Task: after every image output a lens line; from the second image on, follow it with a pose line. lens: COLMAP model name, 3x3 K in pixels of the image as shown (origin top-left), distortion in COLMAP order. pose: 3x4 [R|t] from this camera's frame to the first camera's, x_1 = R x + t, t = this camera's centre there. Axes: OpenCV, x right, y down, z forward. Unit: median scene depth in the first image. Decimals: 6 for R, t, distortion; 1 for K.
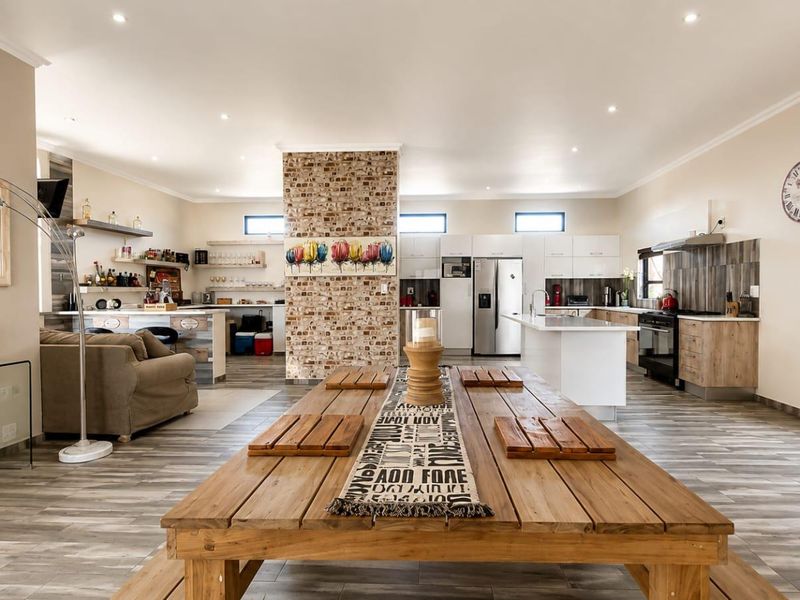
lens RADIAL K [[459.2, 0, 425.3], [0, 459.2, 300.2], [0, 0, 1]] dist [-0.001699, -0.000278]
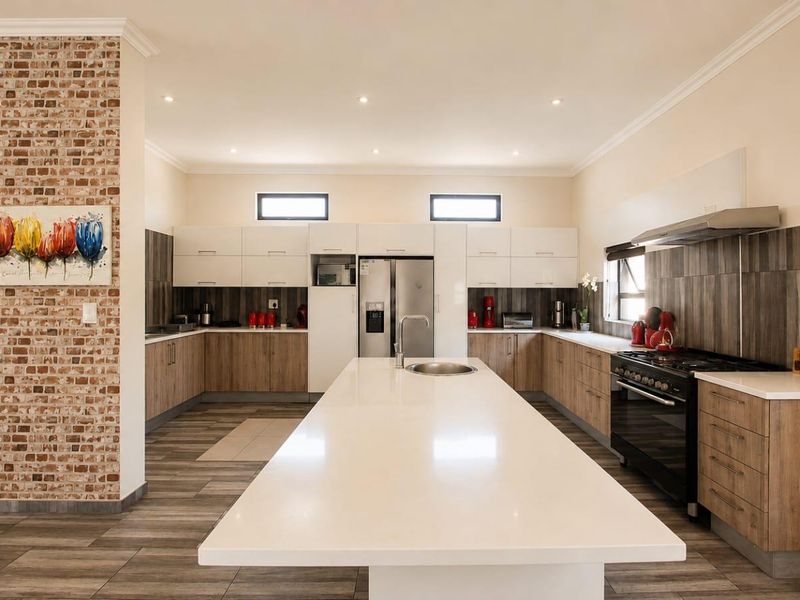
lens RADIAL K [[436.7, 0, 405.3], [0, 436.7, 292.5], [0, 0, 1]] dist [-0.002237, -0.000034]
pose [[0.999739, 0.007682, 0.021520, 0.159042], [-0.007241, 0.999763, -0.020526, -0.027630], [-0.021672, 0.020365, 0.999558, 0.370050]]
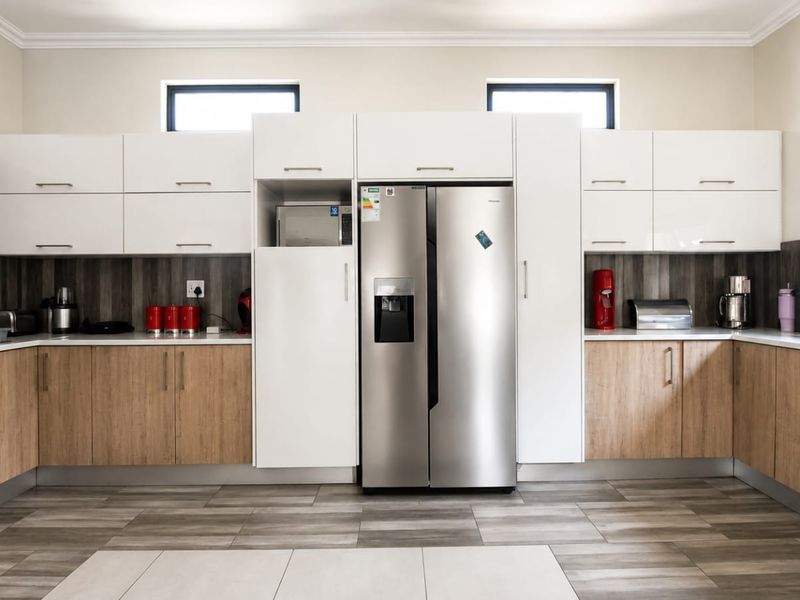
lens RADIAL K [[438.7, 0, 396.7], [0, 438.7, 301.4], [0, 0, 1]] dist [0.001230, -0.000147]
pose [[0.999885, -0.005108, 0.014313, 0.126712], [0.005113, 0.999987, -0.000245, -0.010211], [-0.014311, 0.000318, 0.999898, 0.700580]]
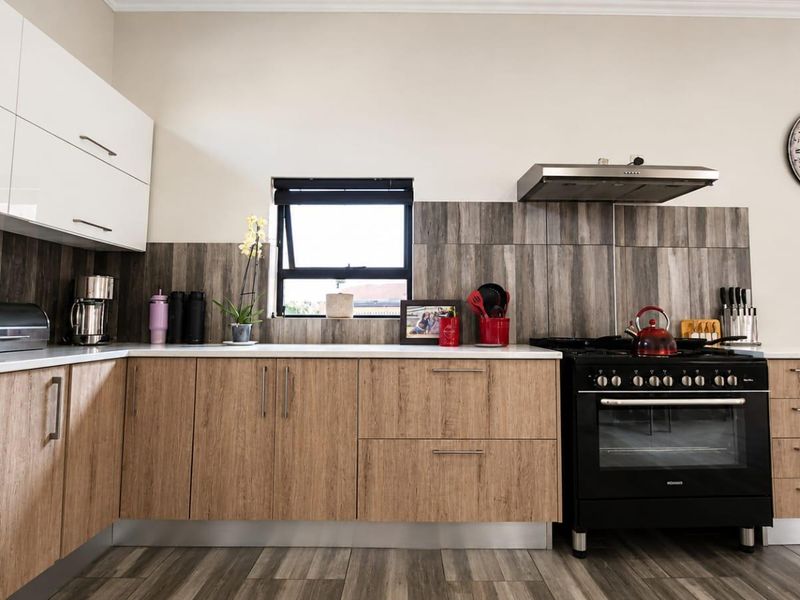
lens RADIAL K [[436.7, 0, 405.3], [0, 436.7, 292.5], [0, 0, 1]] dist [-0.002237, -0.000034]
pose [[-0.027203, 0.072535, 0.996995, 0.131943], [0.010432, 0.997330, -0.072275, 0.002407], [-0.999575, 0.008435, -0.027887, 0.870740]]
